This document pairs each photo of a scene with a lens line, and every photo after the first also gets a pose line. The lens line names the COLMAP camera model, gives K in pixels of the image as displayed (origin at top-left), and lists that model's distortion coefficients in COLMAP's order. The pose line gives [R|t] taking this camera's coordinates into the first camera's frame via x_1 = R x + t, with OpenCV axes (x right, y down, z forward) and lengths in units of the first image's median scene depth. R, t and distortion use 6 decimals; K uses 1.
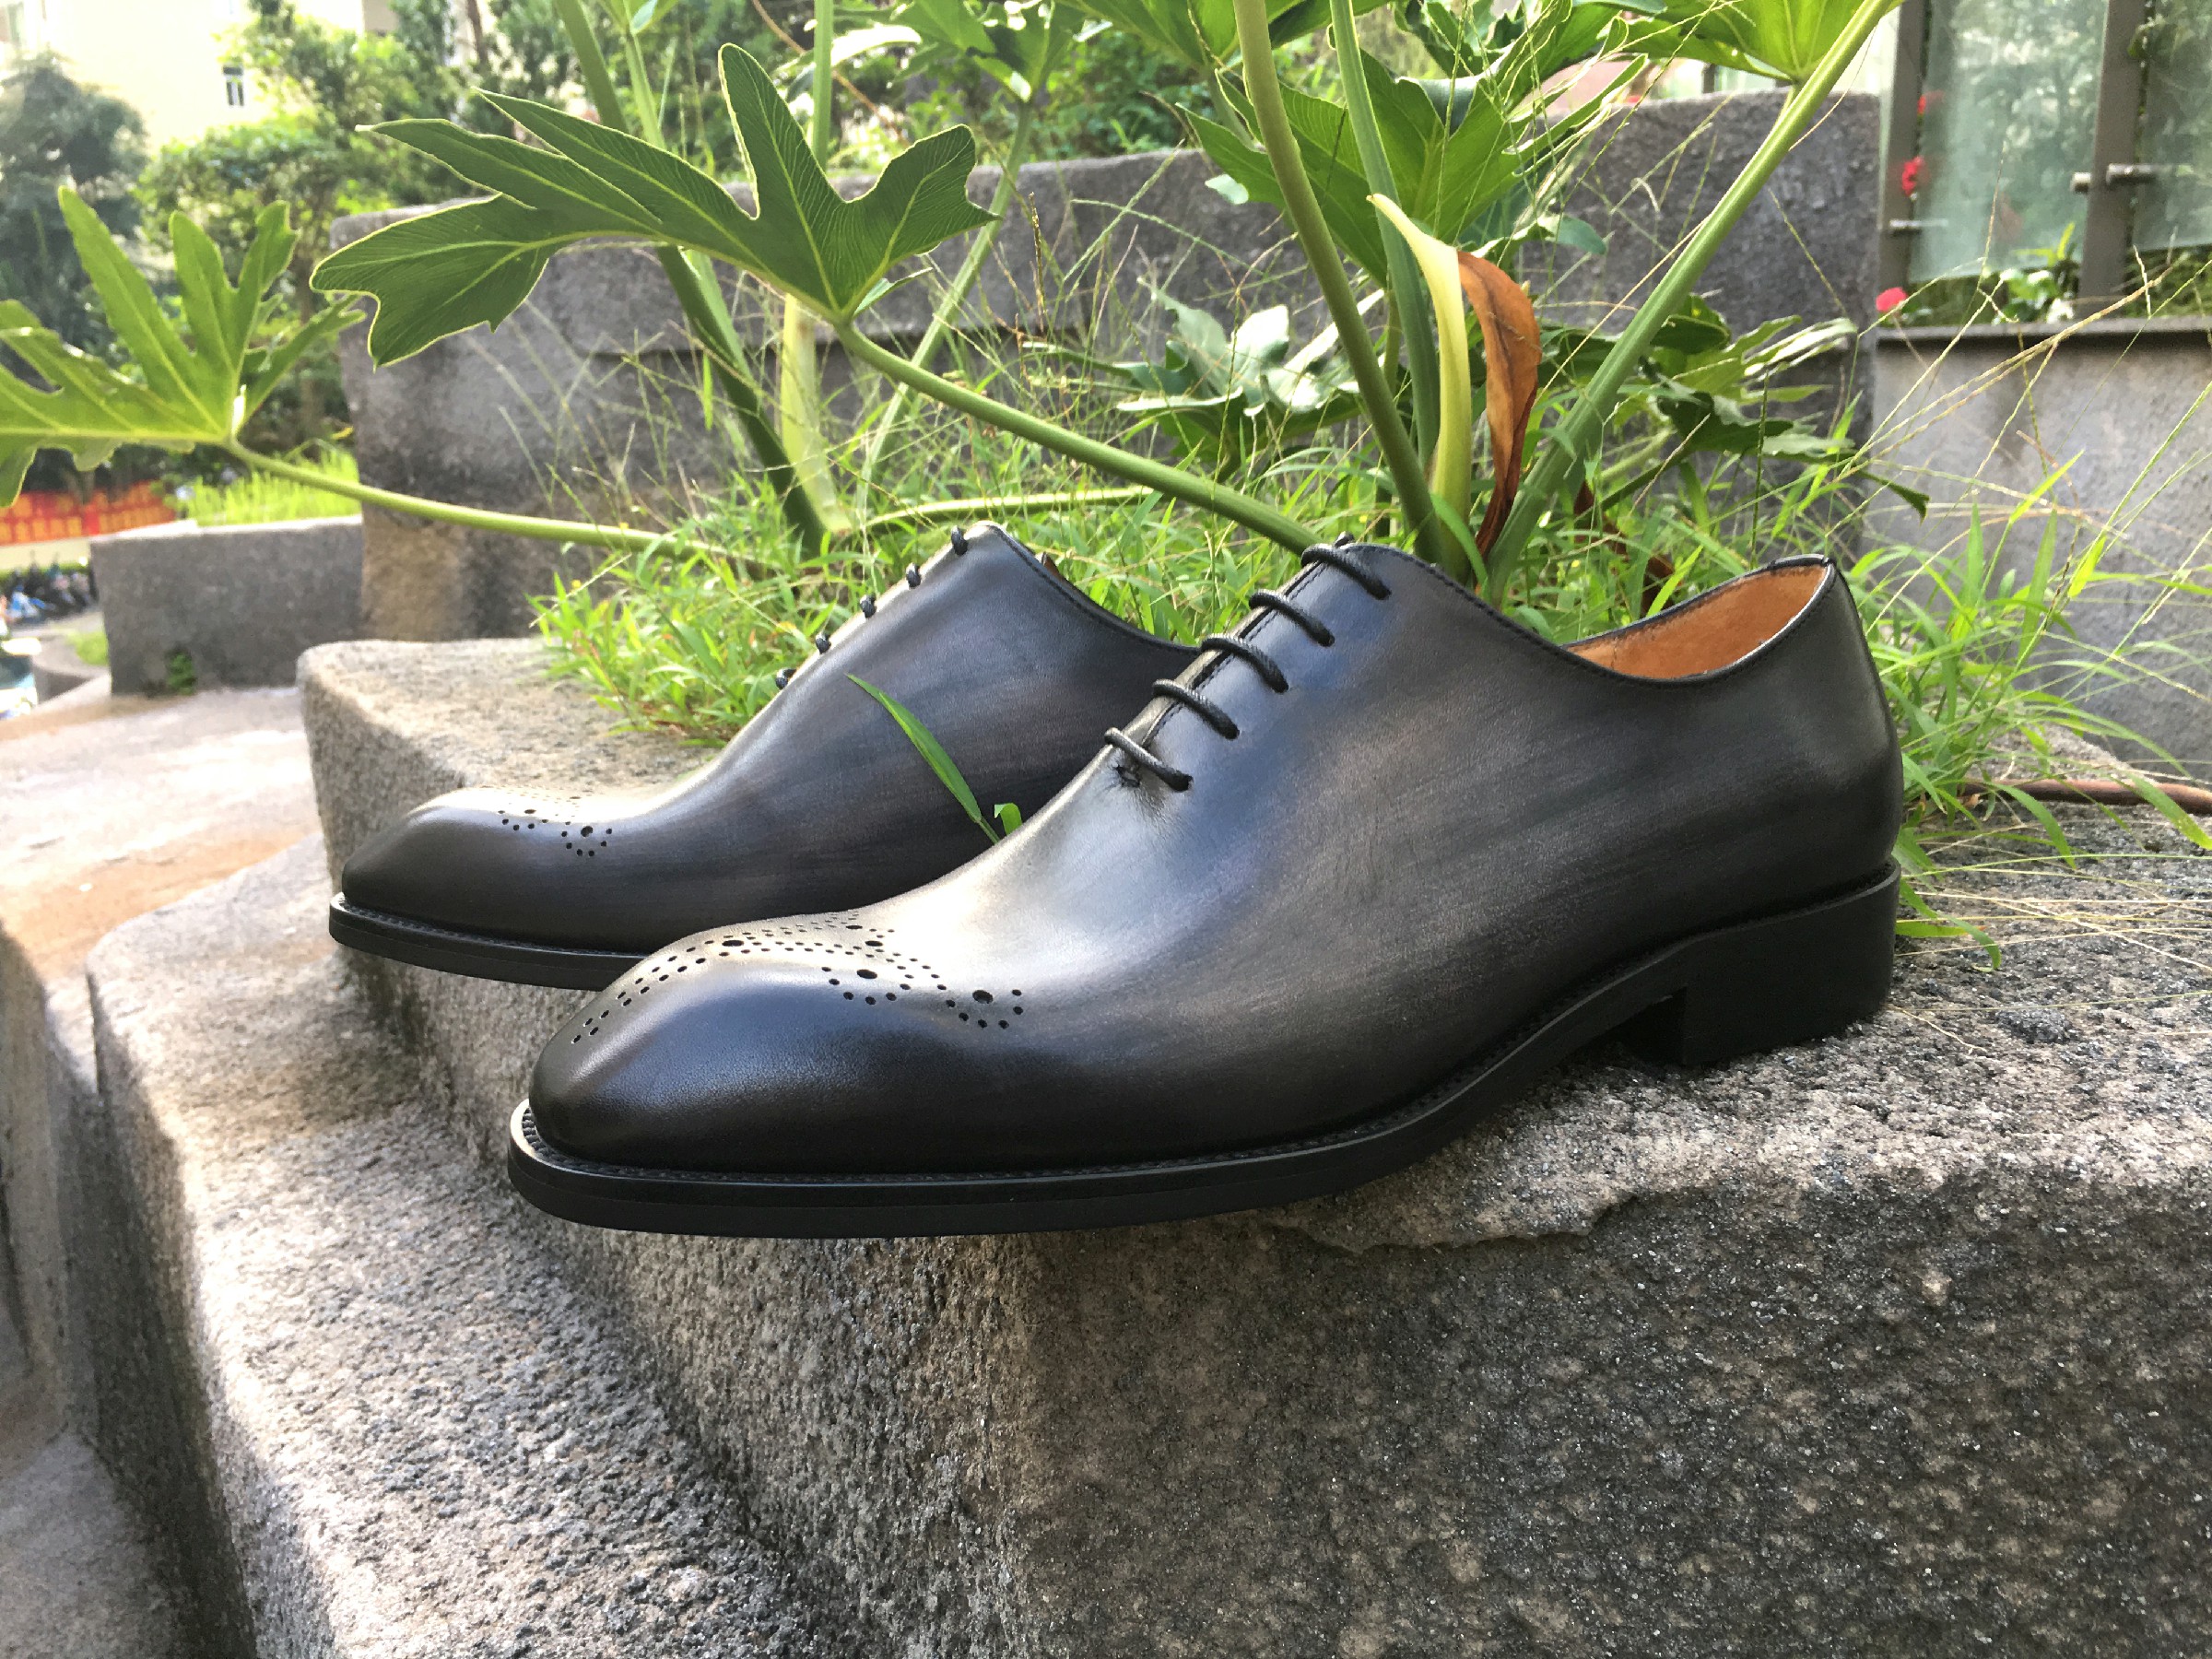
lens RADIAL K [[1840.6, 0, 1111.8], [0, 1840.6, 836.9], [0, 0, 1]] dist [0.074453, -0.120481]
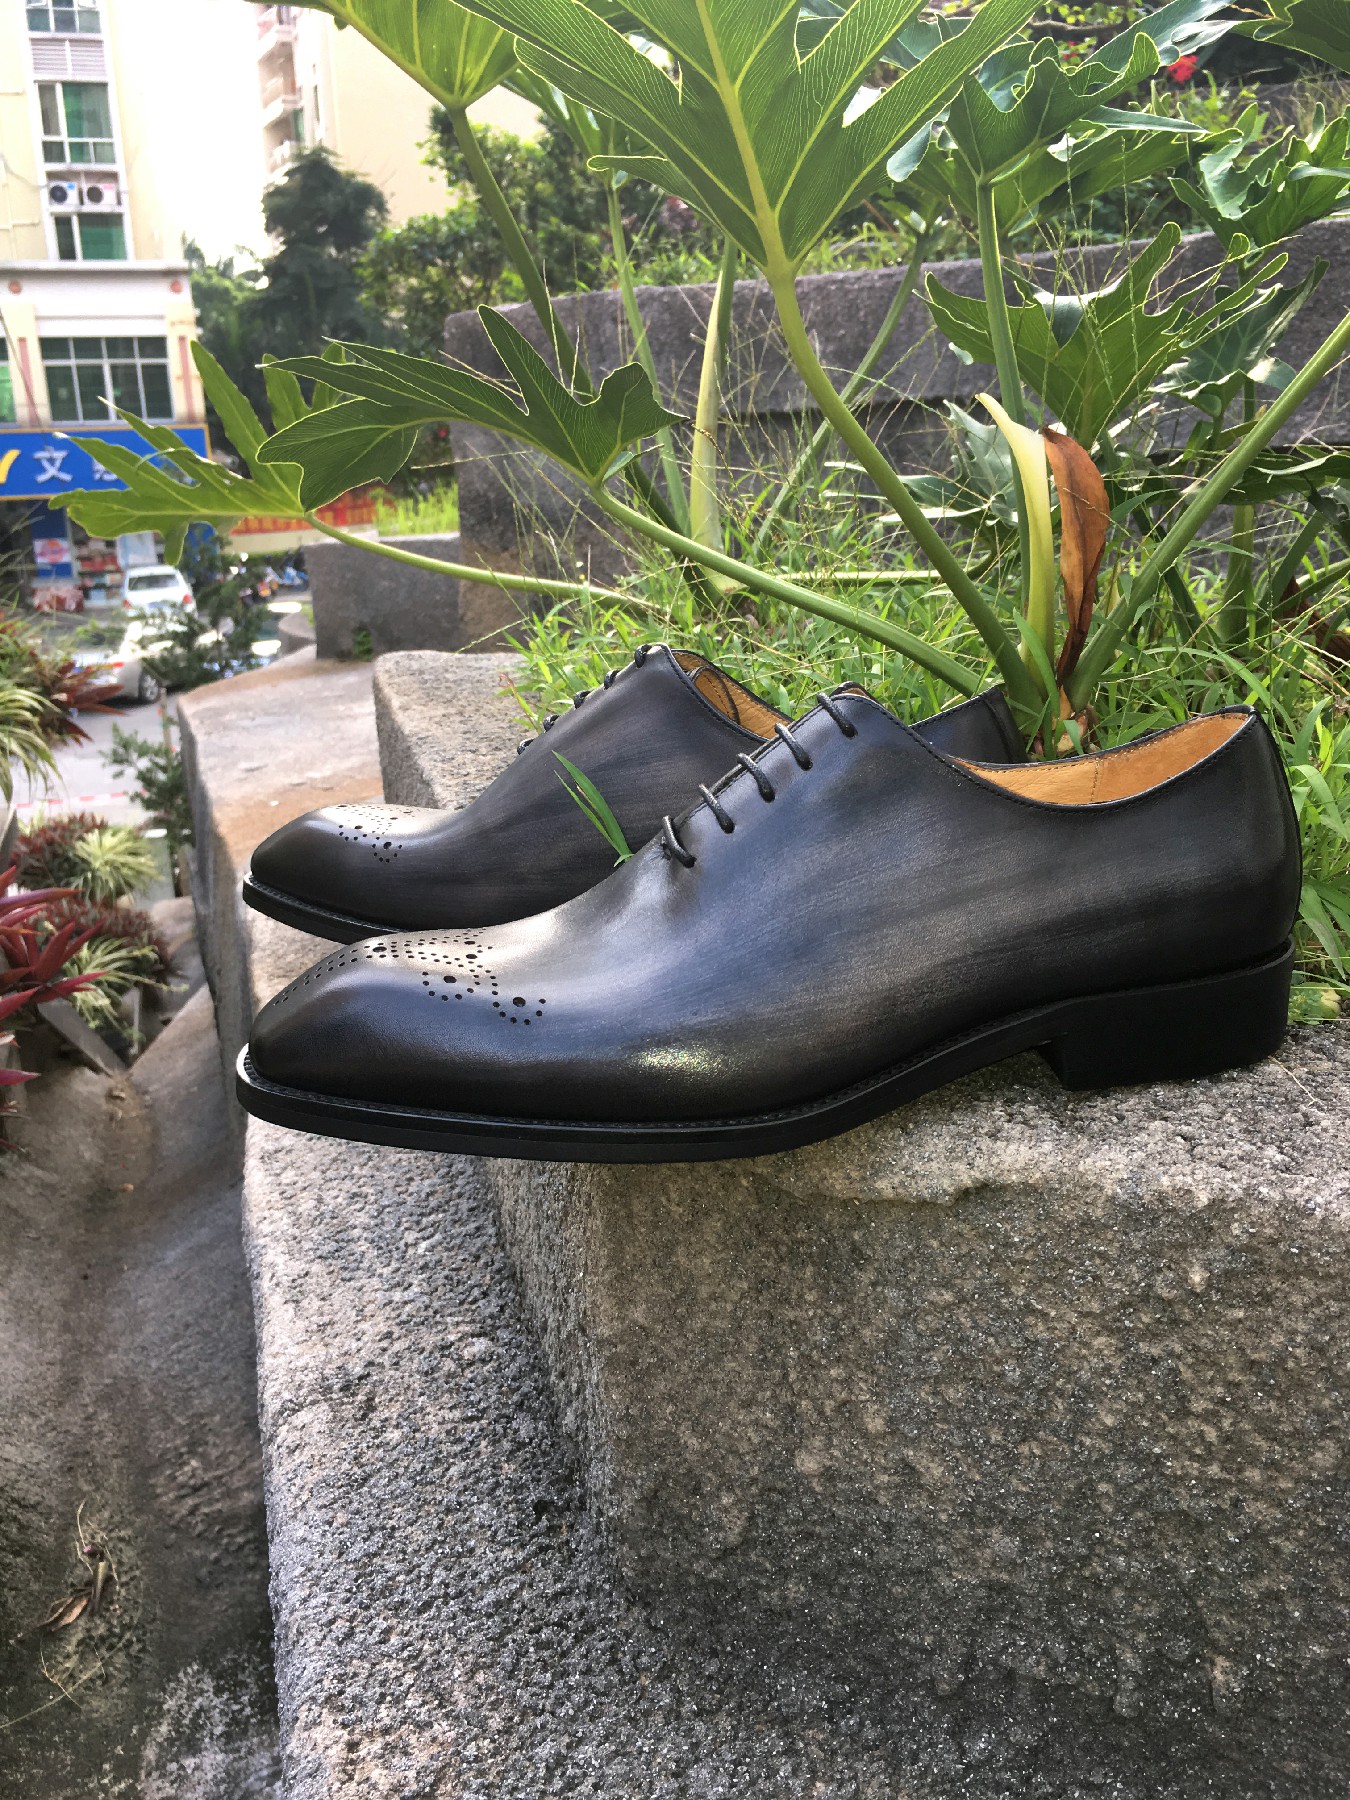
lens RADIAL K [[1497.7, 0, 716.0], [0, 1497.7, 902.3], [0, 0, 1]] dist [0.074453, -0.120481]
pose [[0.966034, 0.081136, -0.245349, 0.324103], [-0.061830, 0.994426, 0.085402, -0.092751], [0.250911, -0.067331, 0.965666, -0.116166]]
